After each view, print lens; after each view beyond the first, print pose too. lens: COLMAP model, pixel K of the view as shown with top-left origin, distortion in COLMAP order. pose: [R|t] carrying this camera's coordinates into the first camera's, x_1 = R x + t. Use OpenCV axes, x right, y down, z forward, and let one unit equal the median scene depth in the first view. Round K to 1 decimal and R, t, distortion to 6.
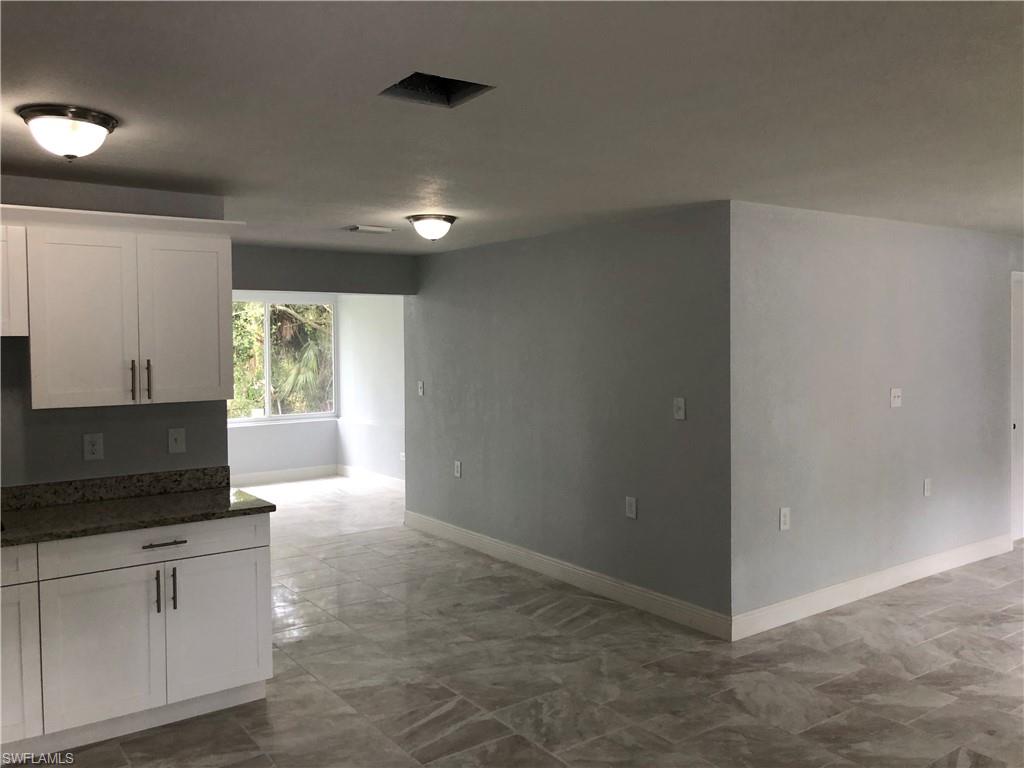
lens RADIAL K [[838.6, 0, 523.7], [0, 838.6, 373.1], [0, 0, 1]] dist [0.042374, -0.038284]
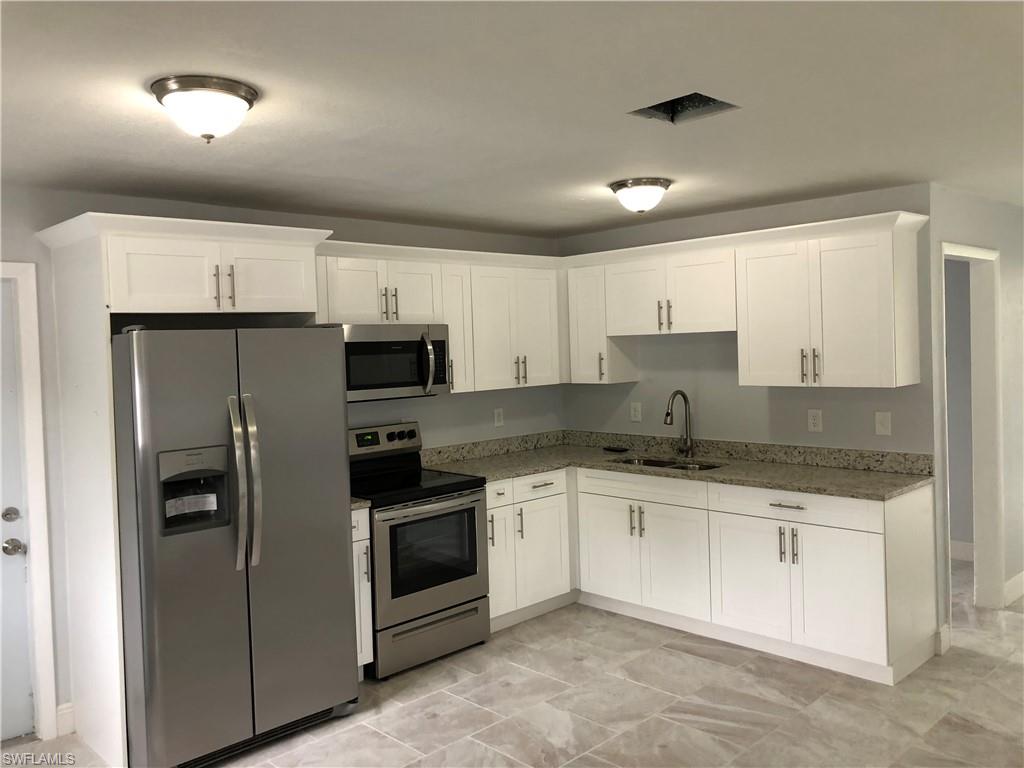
lens RADIAL K [[841.9, 0, 498.7], [0, 841.9, 368.6], [0, 0, 1]] dist [0.006021, 0.003550]
pose [[0.131818, 0.034938, -0.990658, 0.632540], [-0.003355, 0.999389, 0.034800, -0.027022], [0.991268, -0.001264, 0.131855, 0.415268]]
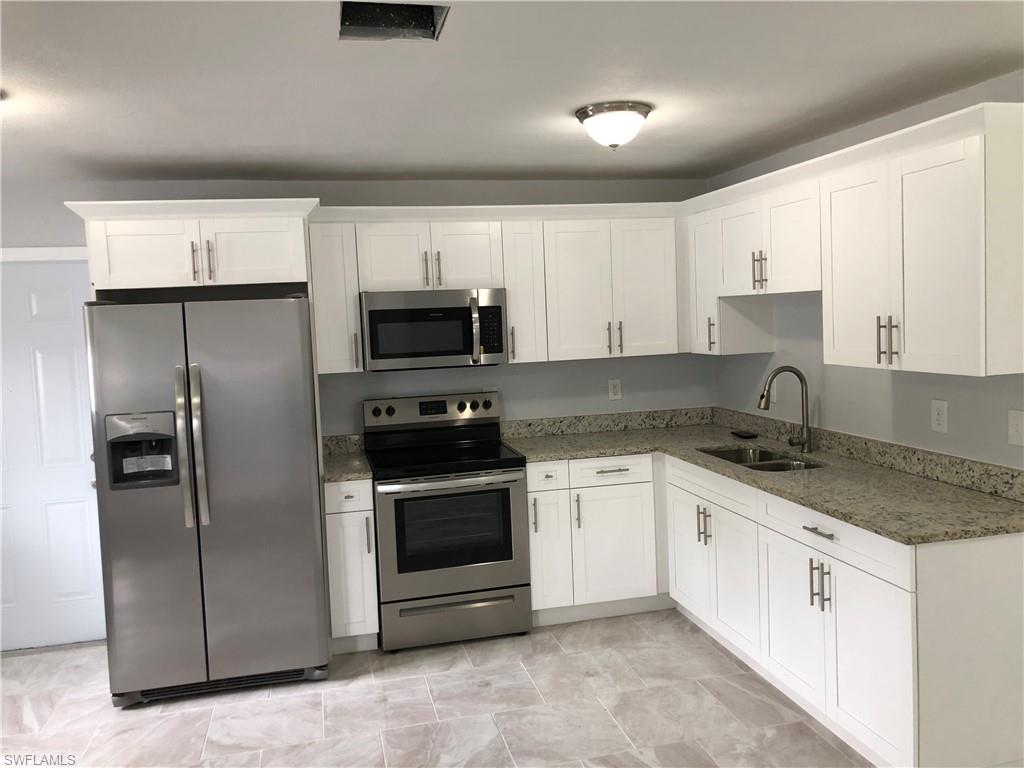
lens RADIAL K [[837.8, 0, 513.2], [0, 837.8, 377.2], [0, 0, 1]] dist [0.009834, 0.006015]
pose [[-0.389462, 0.097694, -0.915847, 0.433357], [0.014032, 0.994873, 0.100156, -0.042361], [0.920936, 0.026156, -0.388836, 0.968742]]
